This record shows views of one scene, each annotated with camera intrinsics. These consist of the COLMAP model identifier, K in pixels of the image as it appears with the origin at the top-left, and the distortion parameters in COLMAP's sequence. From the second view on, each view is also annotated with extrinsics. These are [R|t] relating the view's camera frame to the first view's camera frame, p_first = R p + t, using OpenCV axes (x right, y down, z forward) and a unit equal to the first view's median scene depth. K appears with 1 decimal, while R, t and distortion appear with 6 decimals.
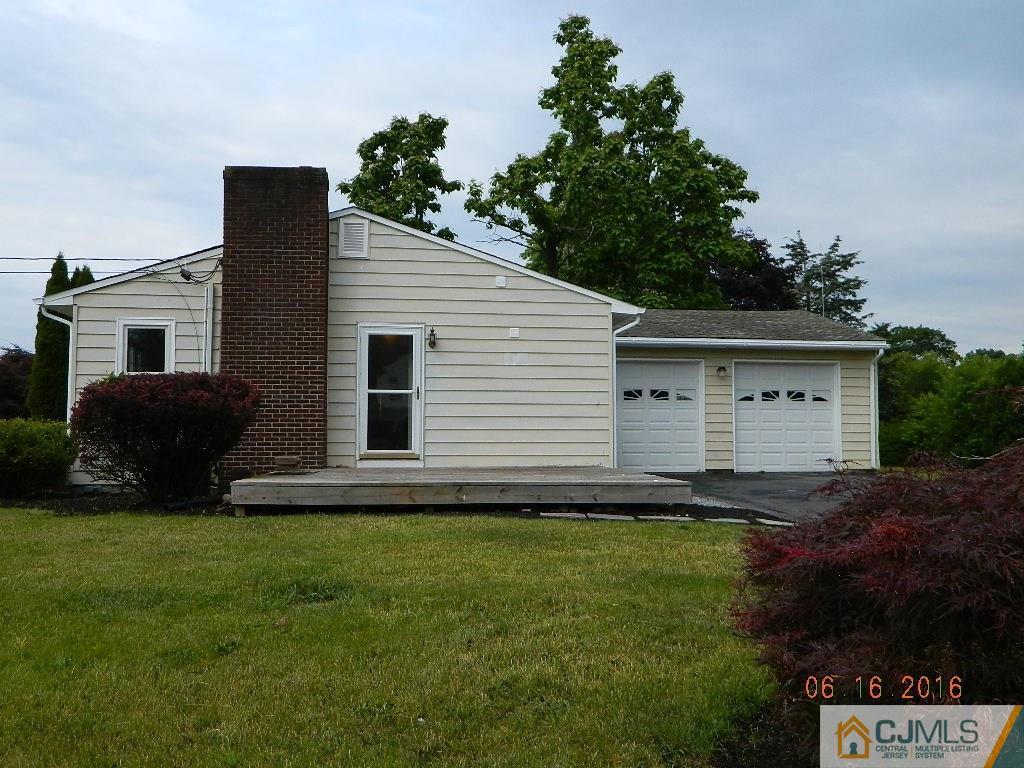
lens RADIAL K [[1038.4, 0, 512.3], [0, 1038.4, 382.1], [0, 0, 1]] dist [-0.001014, 0.000000]
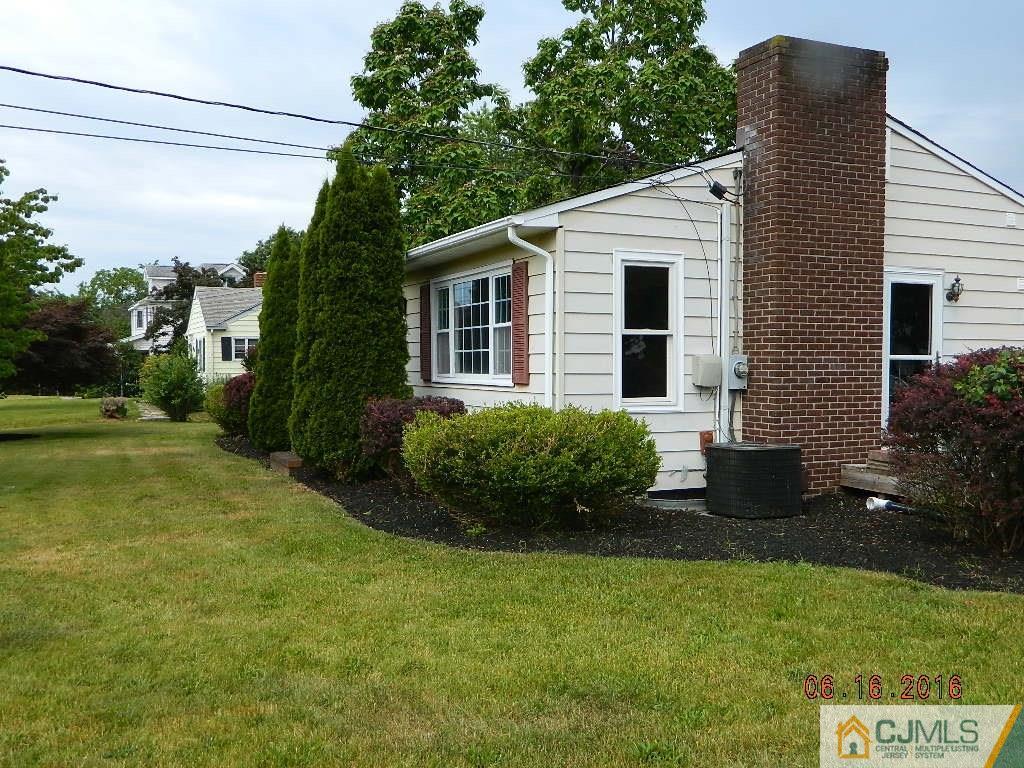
lens RADIAL K [[921.5, 0, 511.3], [0, 921.5, 386.6], [0, 0, 1]] dist [0.019576, 0.002845]
pose [[0.956178, -0.002014, 0.292778, -0.607195], [-0.031558, 0.993442, 0.109899, -0.035496], [-0.291080, -0.114323, 0.949844, 0.422481]]
